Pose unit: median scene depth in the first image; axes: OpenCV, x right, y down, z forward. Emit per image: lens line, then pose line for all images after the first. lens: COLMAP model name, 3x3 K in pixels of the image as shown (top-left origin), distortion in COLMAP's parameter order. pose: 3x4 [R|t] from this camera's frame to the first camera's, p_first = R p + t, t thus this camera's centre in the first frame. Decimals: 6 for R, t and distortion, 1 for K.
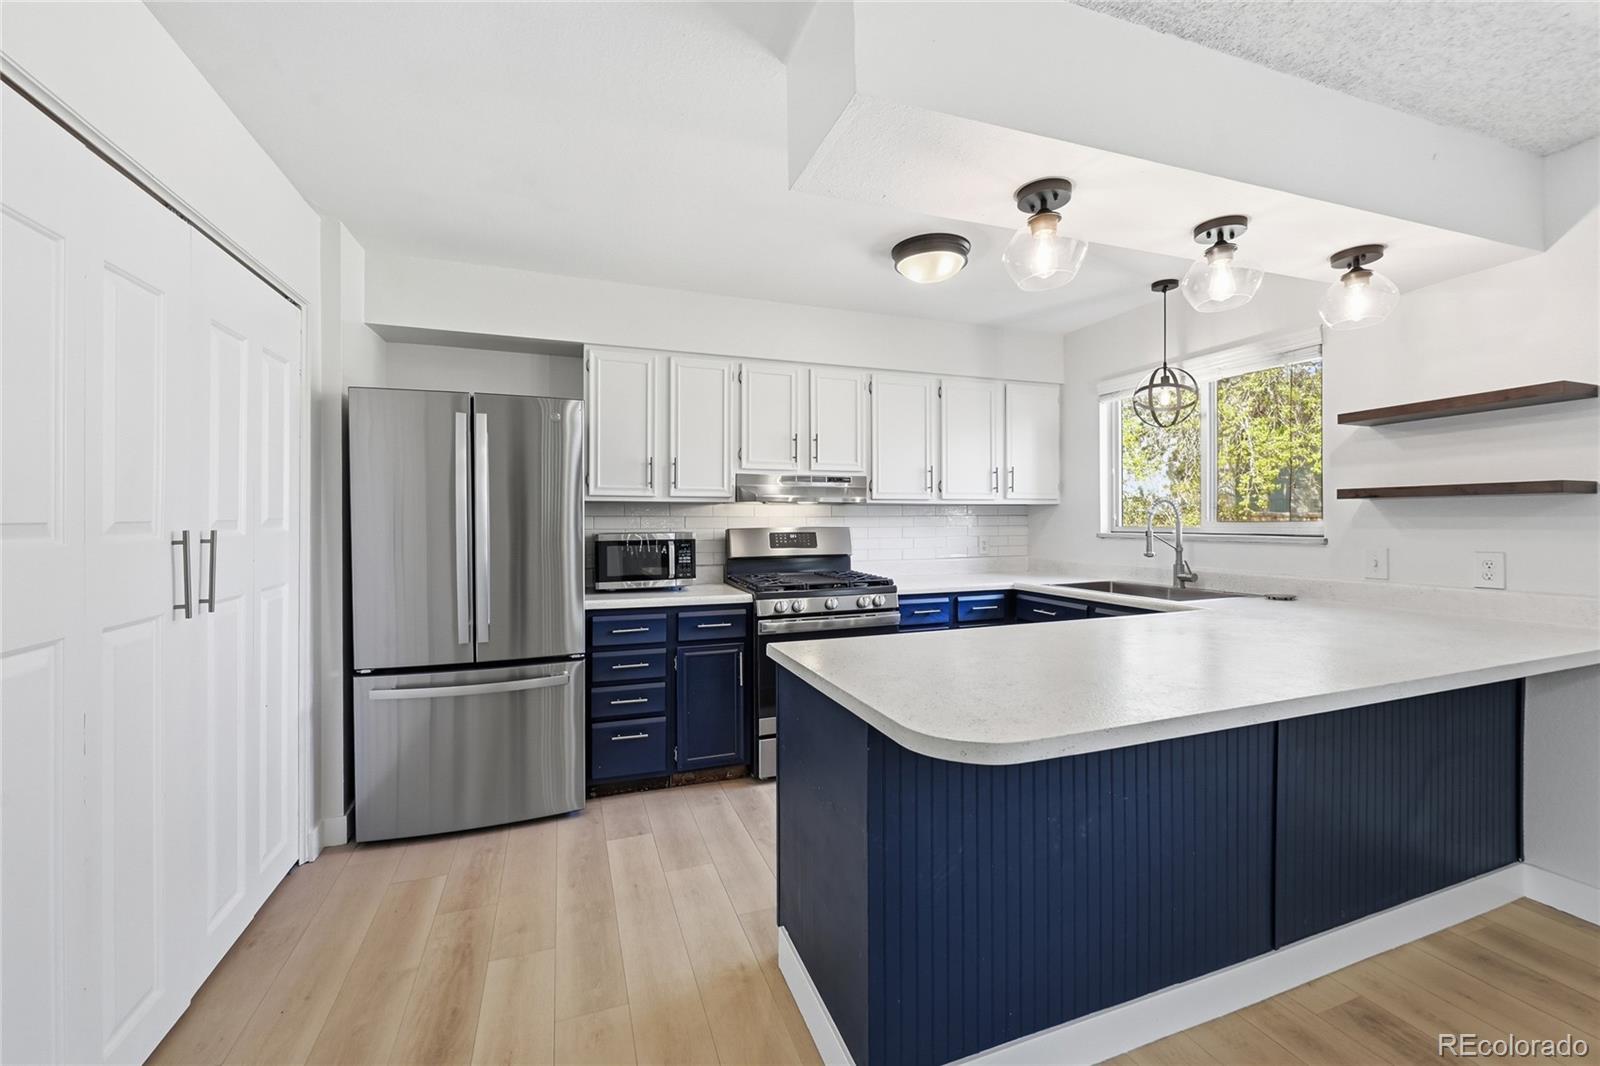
lens RADIAL K [[641.8, 0, 798.7], [0, 641.8, 525.8], [0, 0, 1]] dist [-0.004202, -0.000507]
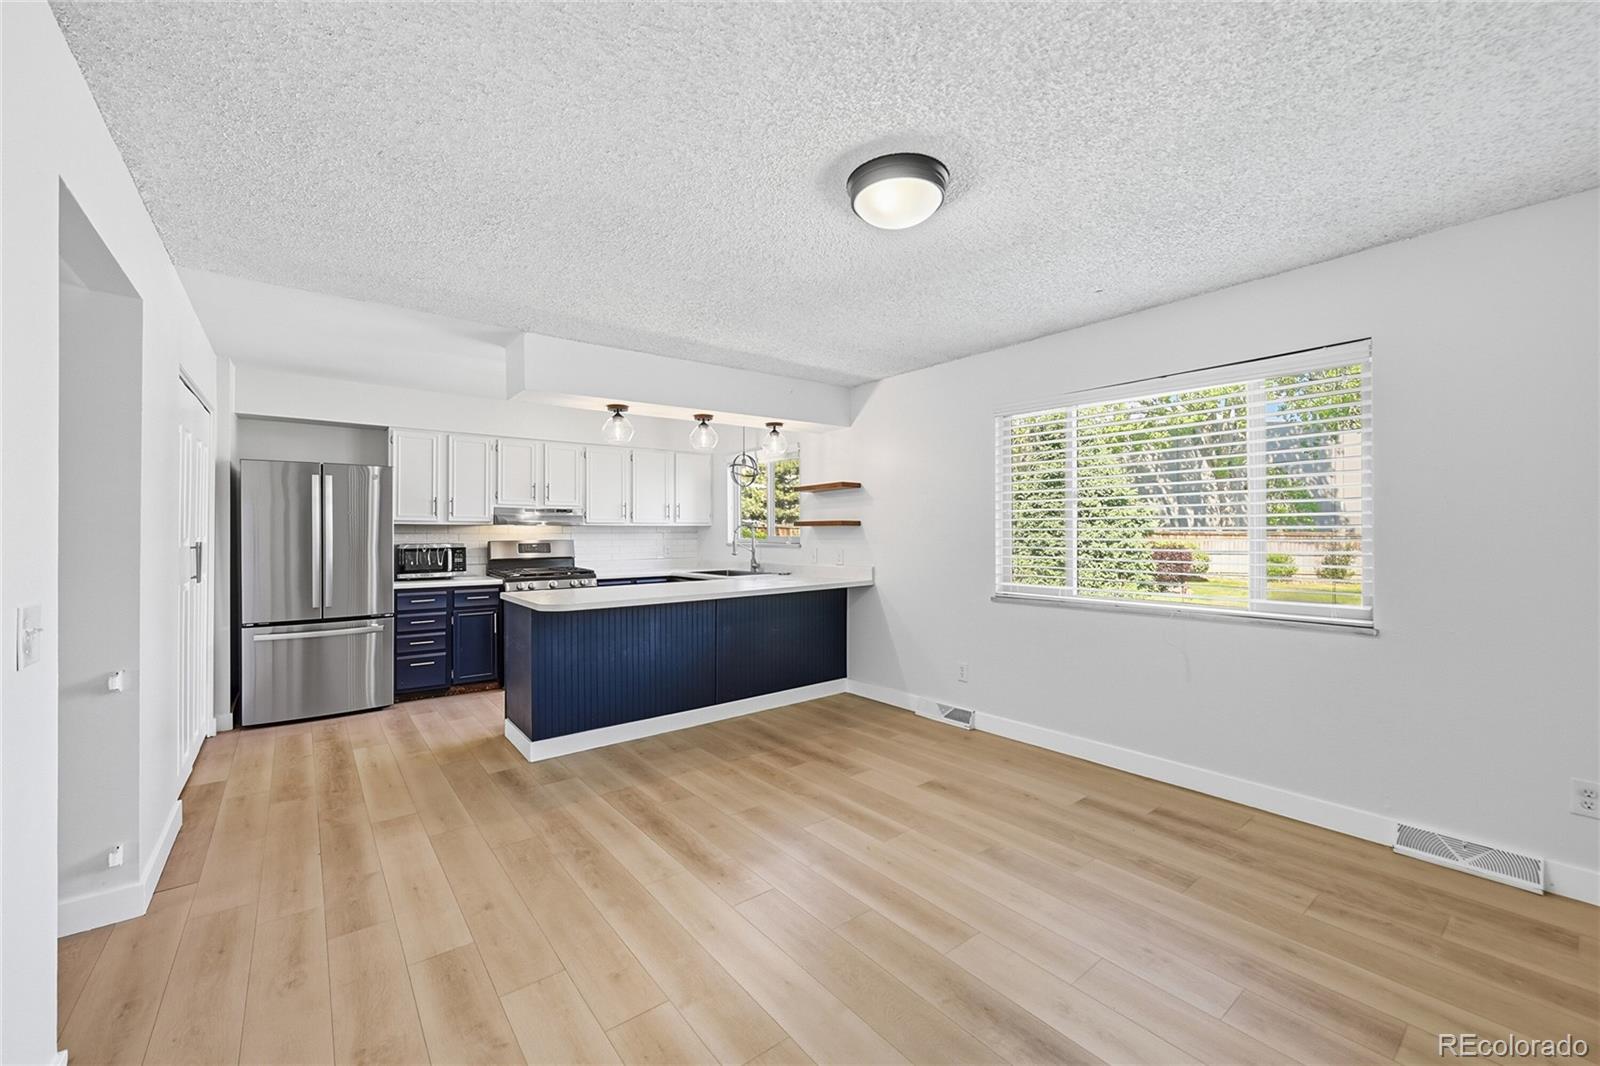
lens RADIAL K [[623.9, 0, 793.1], [0, 623.9, 537.1], [0, 0, 1]] dist [-0.000903, -0.000109]
pose [[0.950652, -0.000388, 0.310260, 0.144102], [0.001188, 0.999996, -0.002387, -0.000807], [-0.310258, 0.002638, 0.950649, -0.799921]]
